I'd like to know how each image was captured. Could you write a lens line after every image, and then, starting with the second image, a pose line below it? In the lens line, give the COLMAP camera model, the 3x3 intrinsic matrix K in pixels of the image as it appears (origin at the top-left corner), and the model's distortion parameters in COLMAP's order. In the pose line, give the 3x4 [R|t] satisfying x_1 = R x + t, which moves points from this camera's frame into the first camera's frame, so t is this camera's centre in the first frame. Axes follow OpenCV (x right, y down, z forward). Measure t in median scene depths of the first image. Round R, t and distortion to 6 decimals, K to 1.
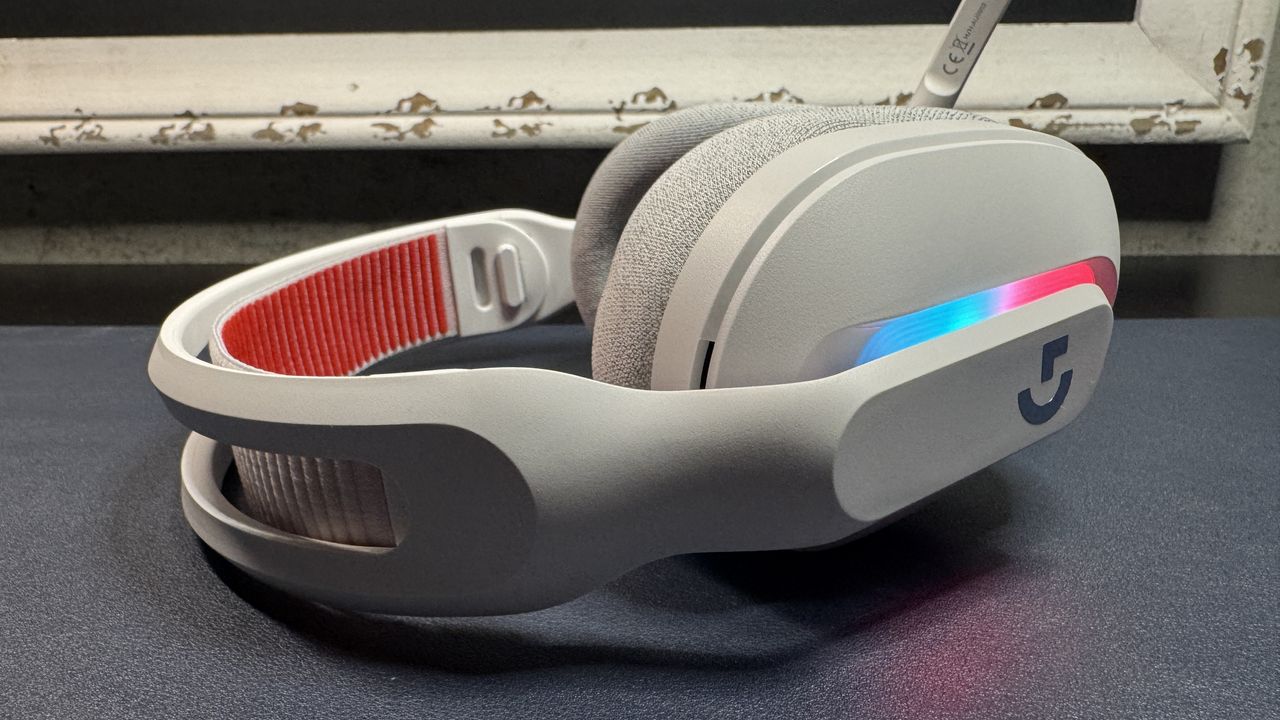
lens RADIAL K [[898.9, 0, 637.4], [0, 898.9, 365.4], [0, 0, 1]] dist [-0.006878, -0.001031]
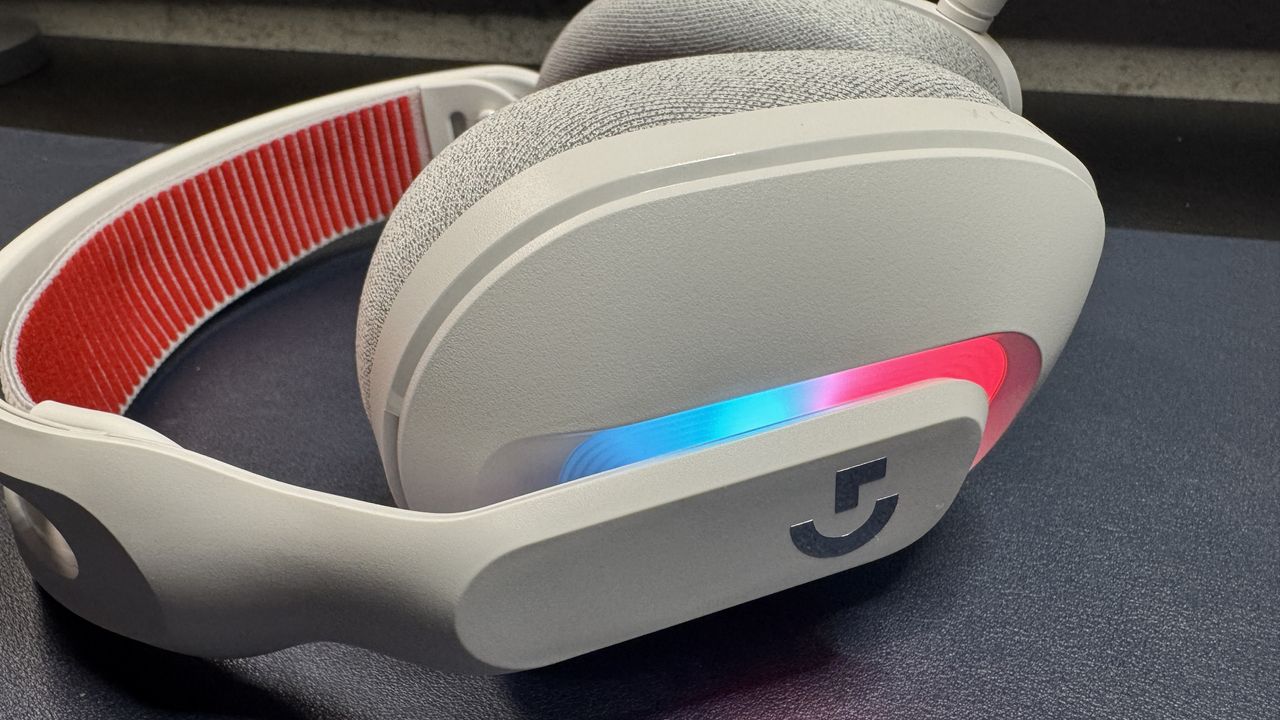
lens RADIAL K [[898.9, 0, 637.4], [0, 898.9, 365.4], [0, 0, 1]] dist [-0.006878, -0.001031]
pose [[0.962006, 0.147424, -0.229807, 0.246731], [-0.077802, 0.954815, 0.286838, -0.167678], [0.261710, -0.258060, 0.930007, 0.160678]]
